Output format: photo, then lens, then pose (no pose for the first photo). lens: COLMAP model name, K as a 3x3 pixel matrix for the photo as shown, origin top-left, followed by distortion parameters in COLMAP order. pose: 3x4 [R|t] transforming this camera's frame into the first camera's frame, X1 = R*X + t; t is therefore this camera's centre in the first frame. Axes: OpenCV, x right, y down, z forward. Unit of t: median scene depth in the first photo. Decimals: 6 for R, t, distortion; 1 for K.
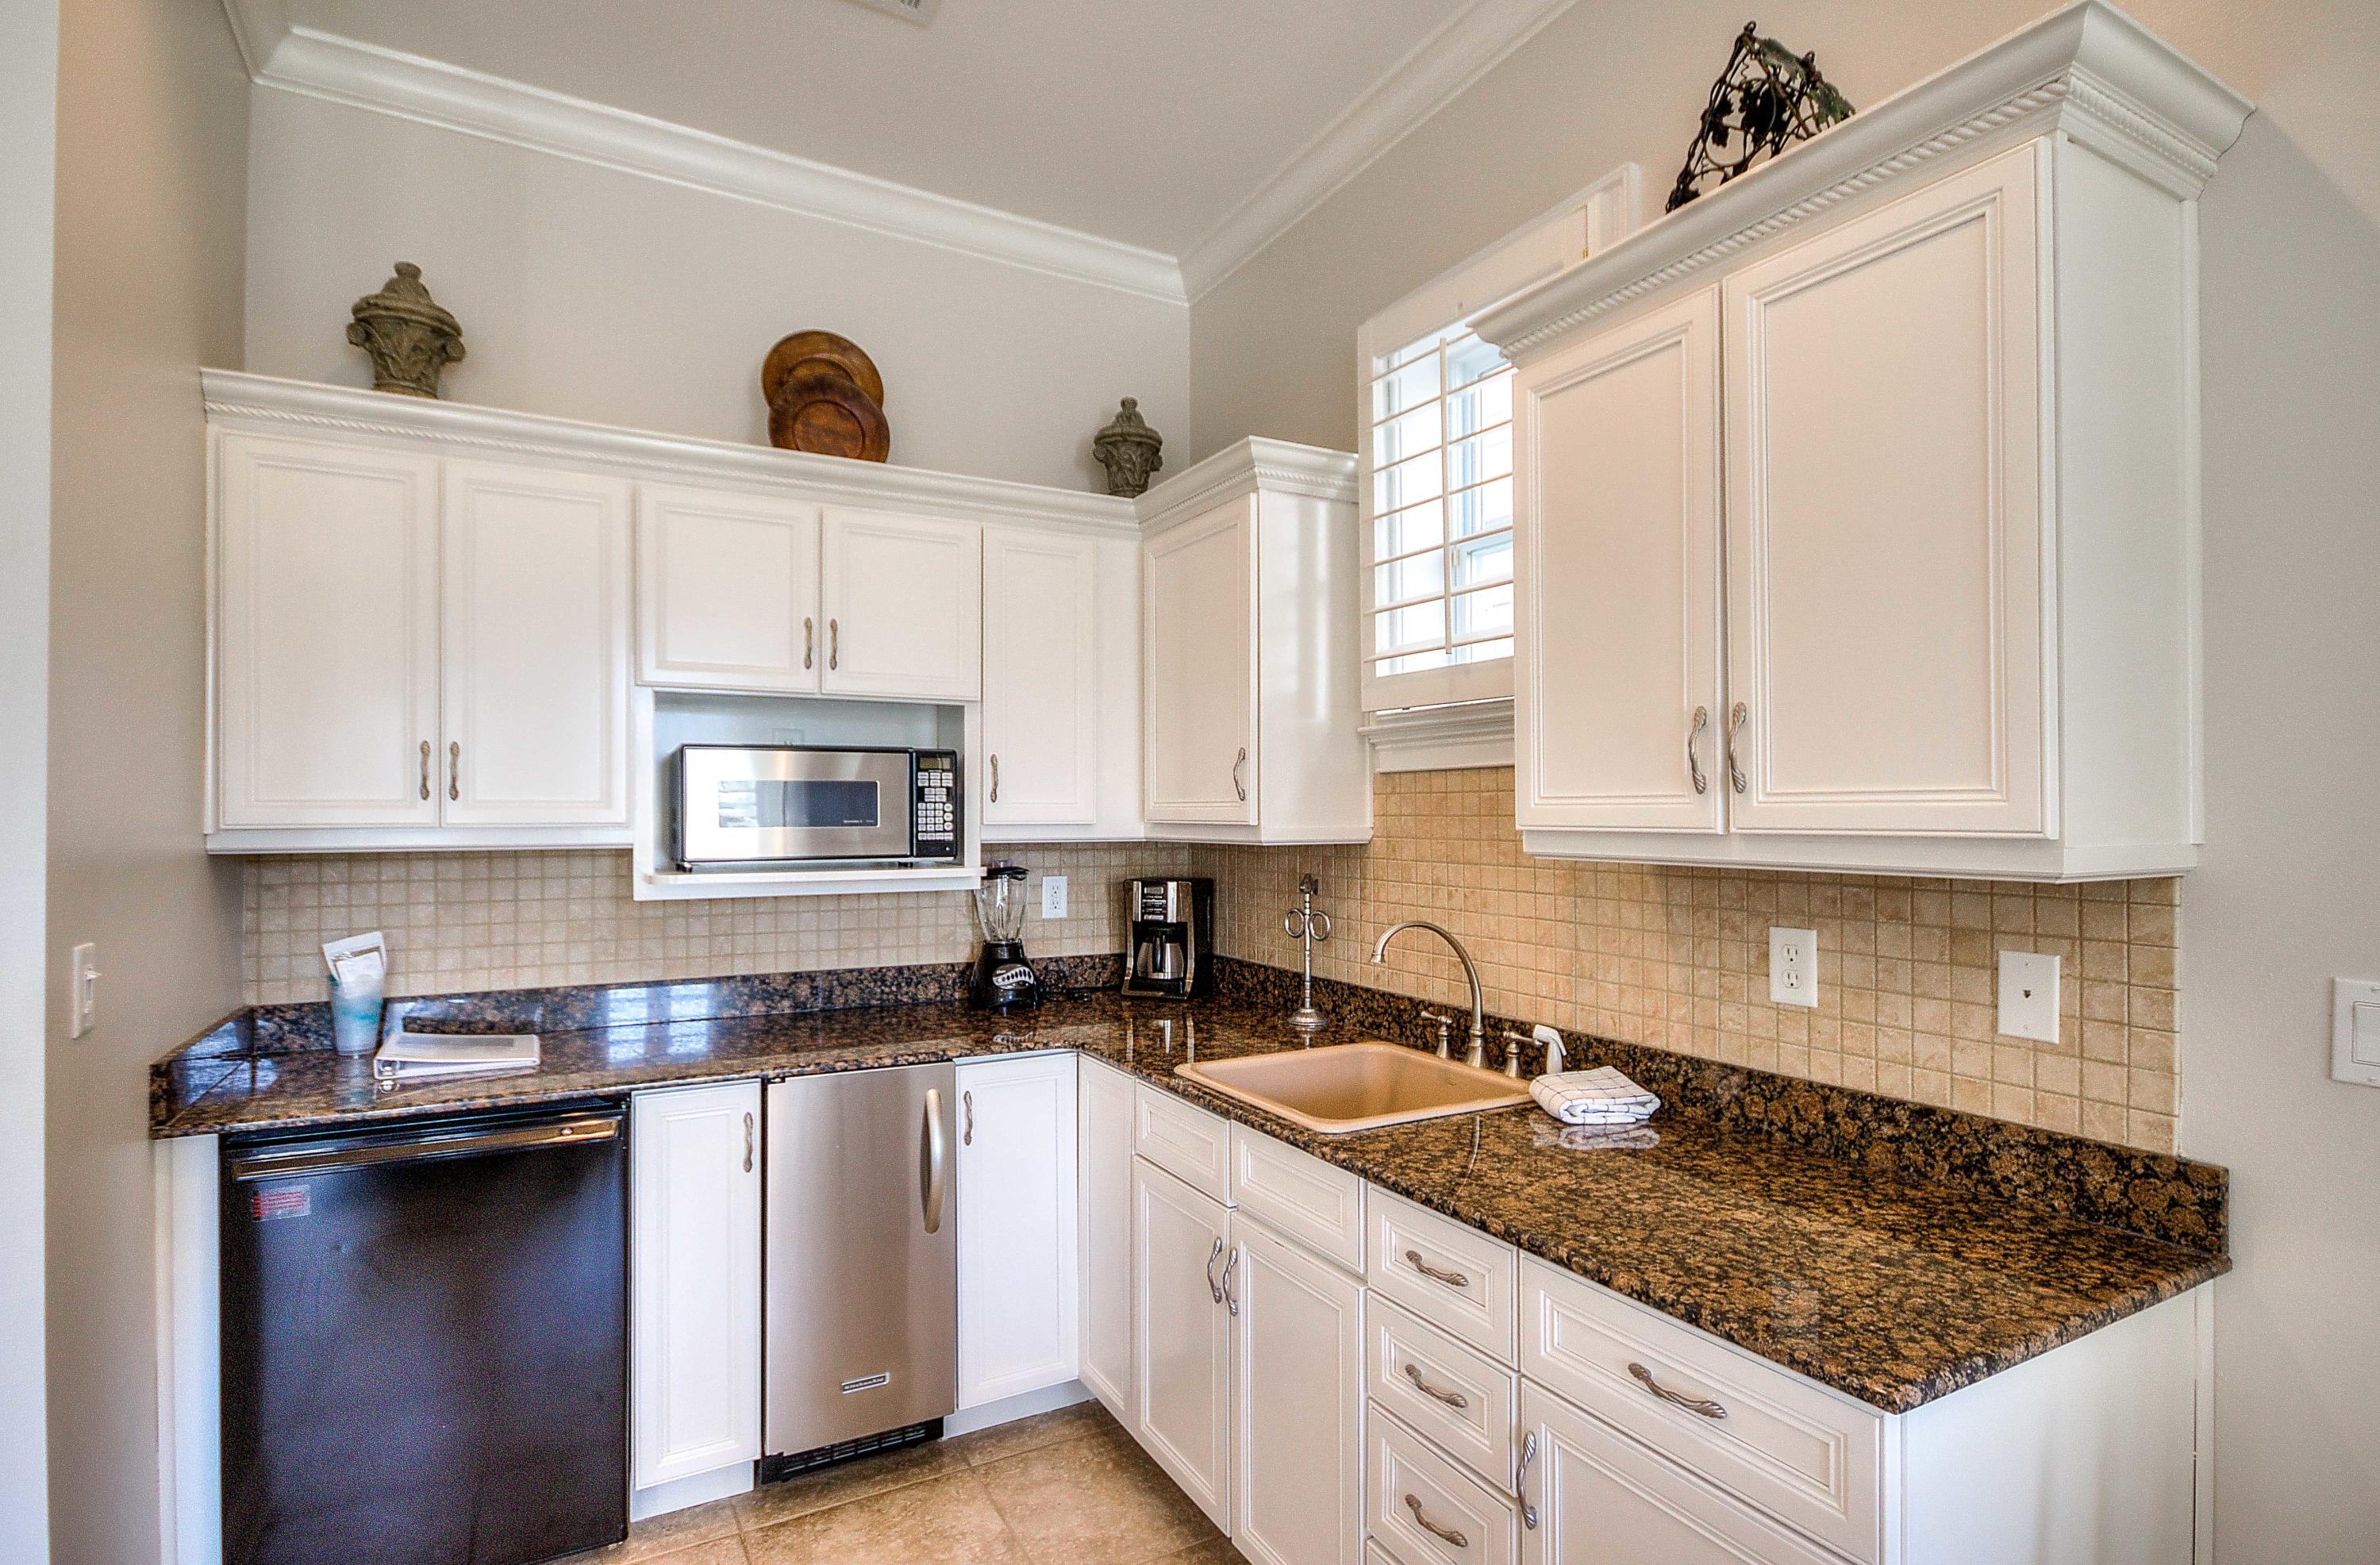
lens RADIAL K [[1131.8, 0, 1137.0], [0, 1131.8, 827.5], [0, 0, 1]] dist [-0.000150, 0.000351]
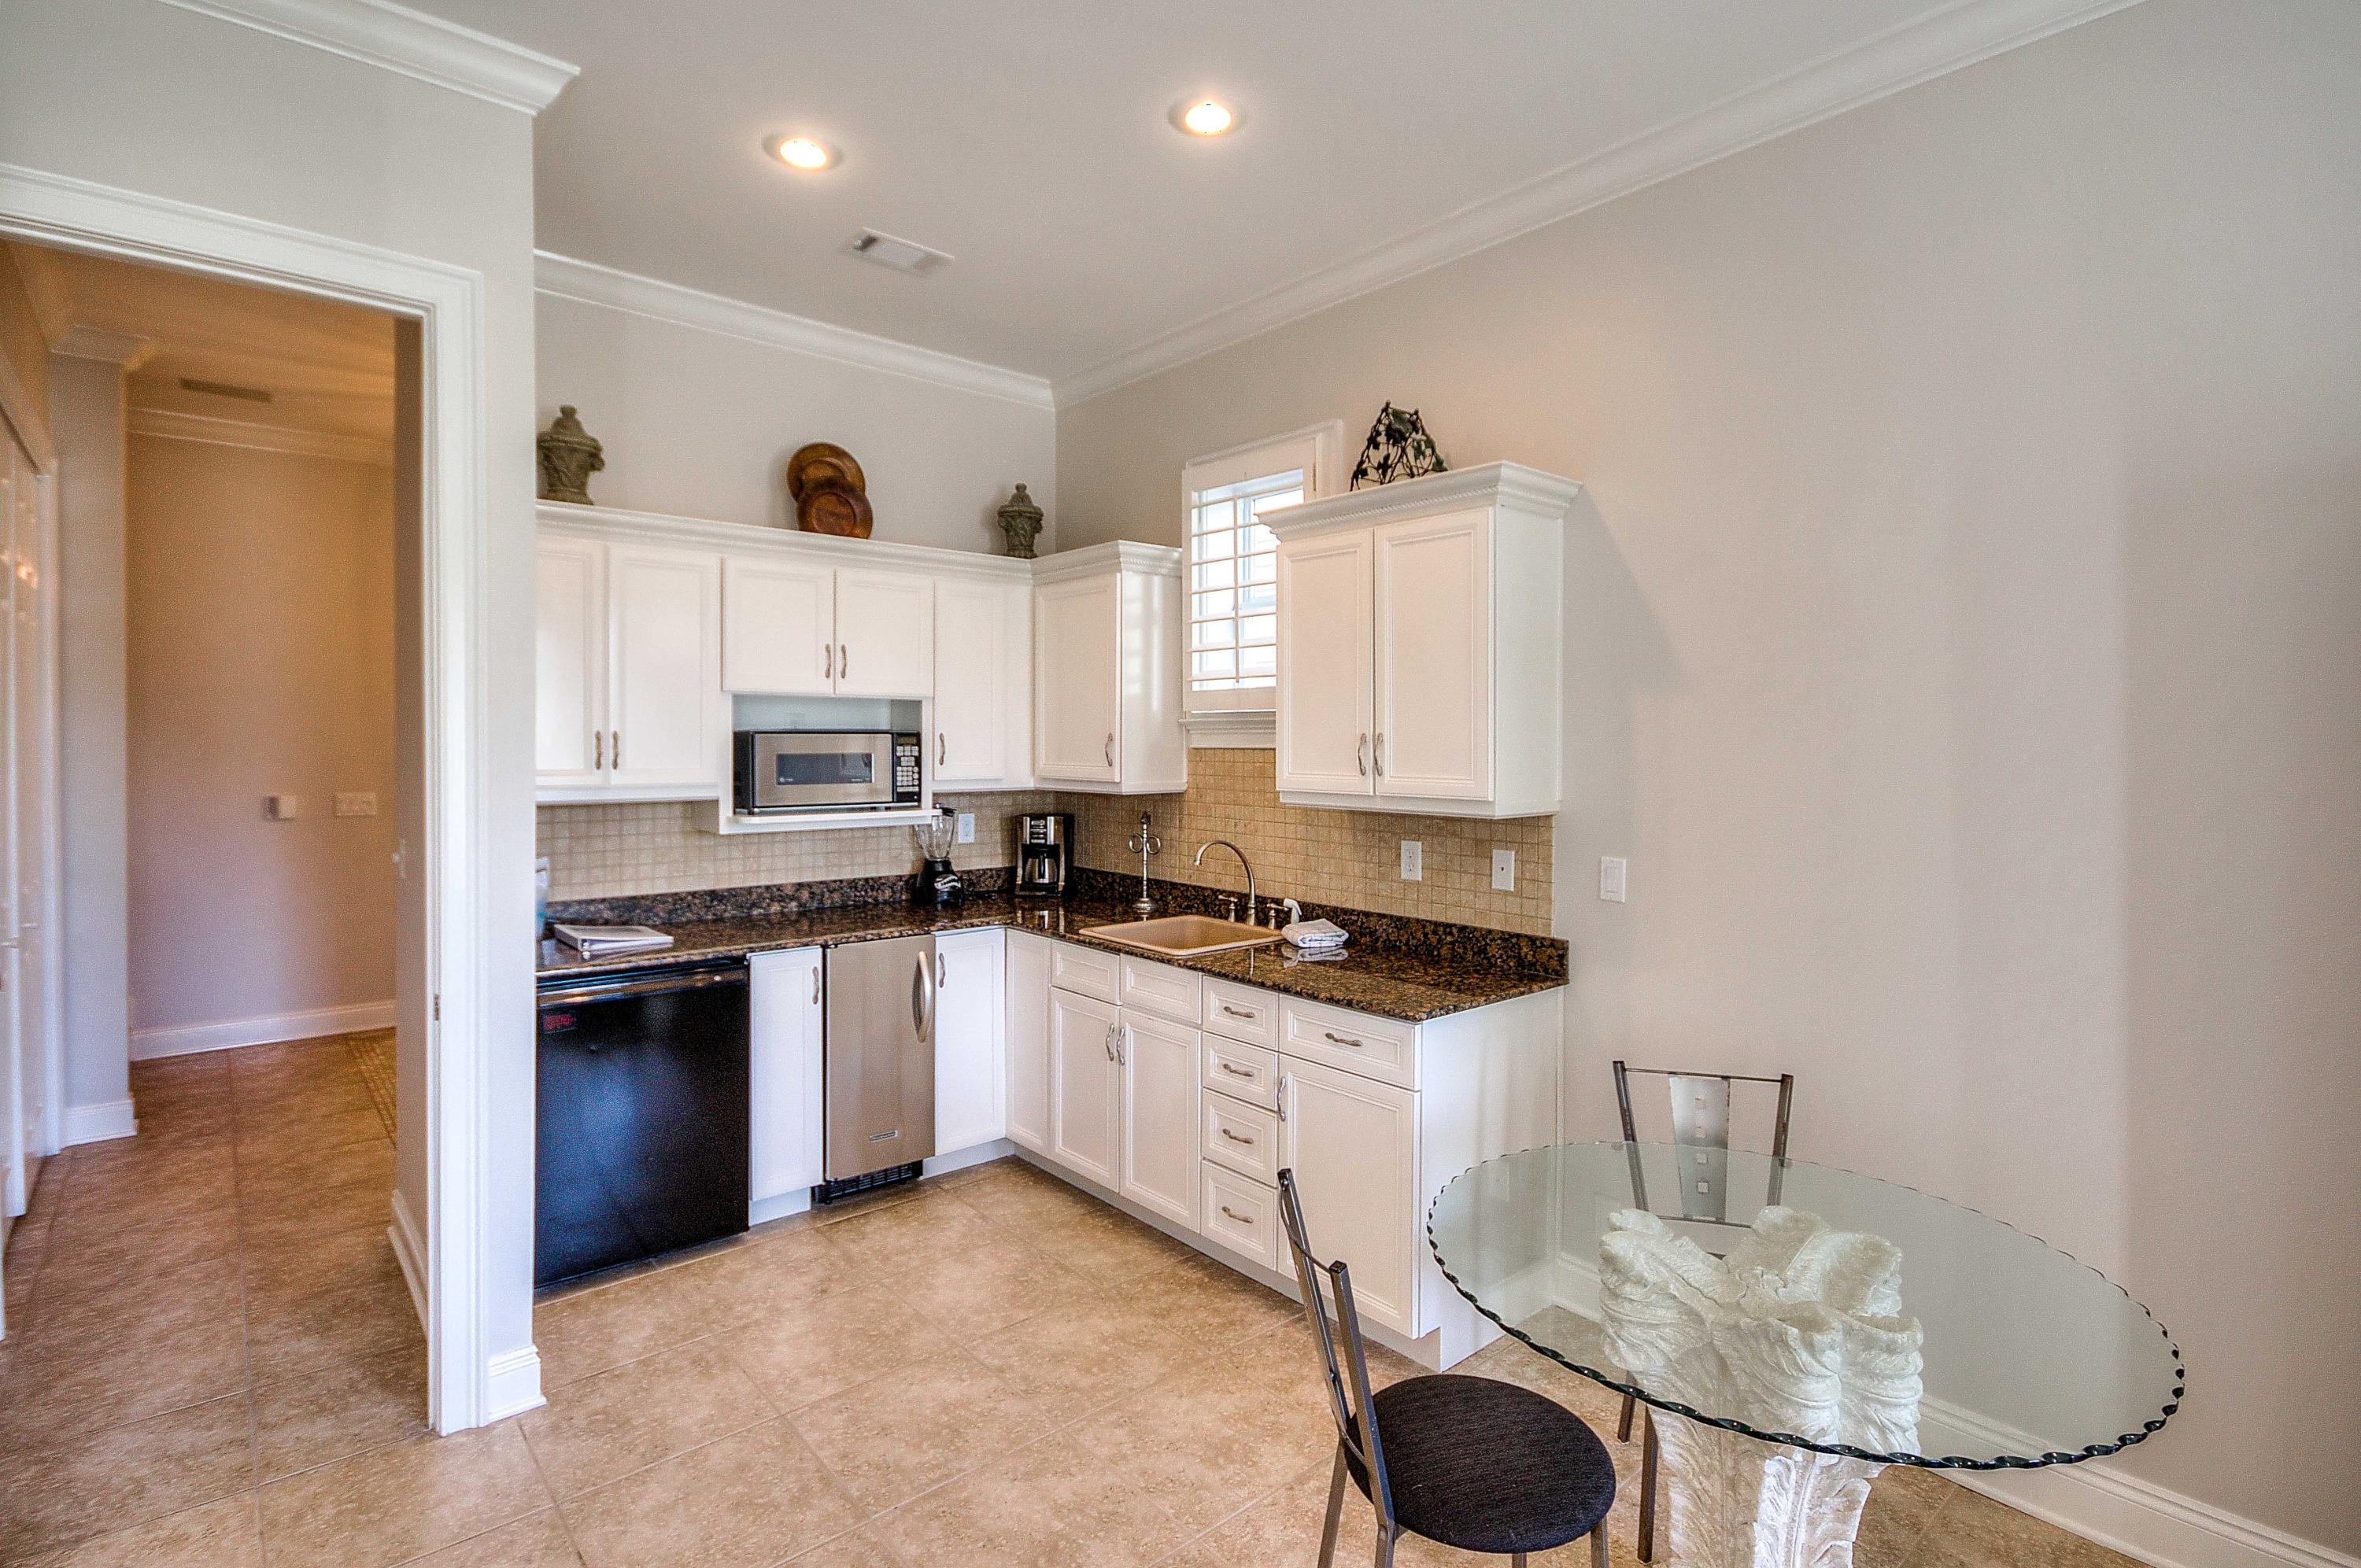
lens RADIAL K [[1122.5, 0, 1174.5], [0, 1122.5, 768.8], [0, 0, 1]] dist [-0.000150, 0.000351]
pose [[0.969687, 0.001692, 0.244346, -0.223204], [-0.004840, 0.999913, 0.012284, -0.044073], [-0.244304, -0.013094, 0.969610, -0.600045]]
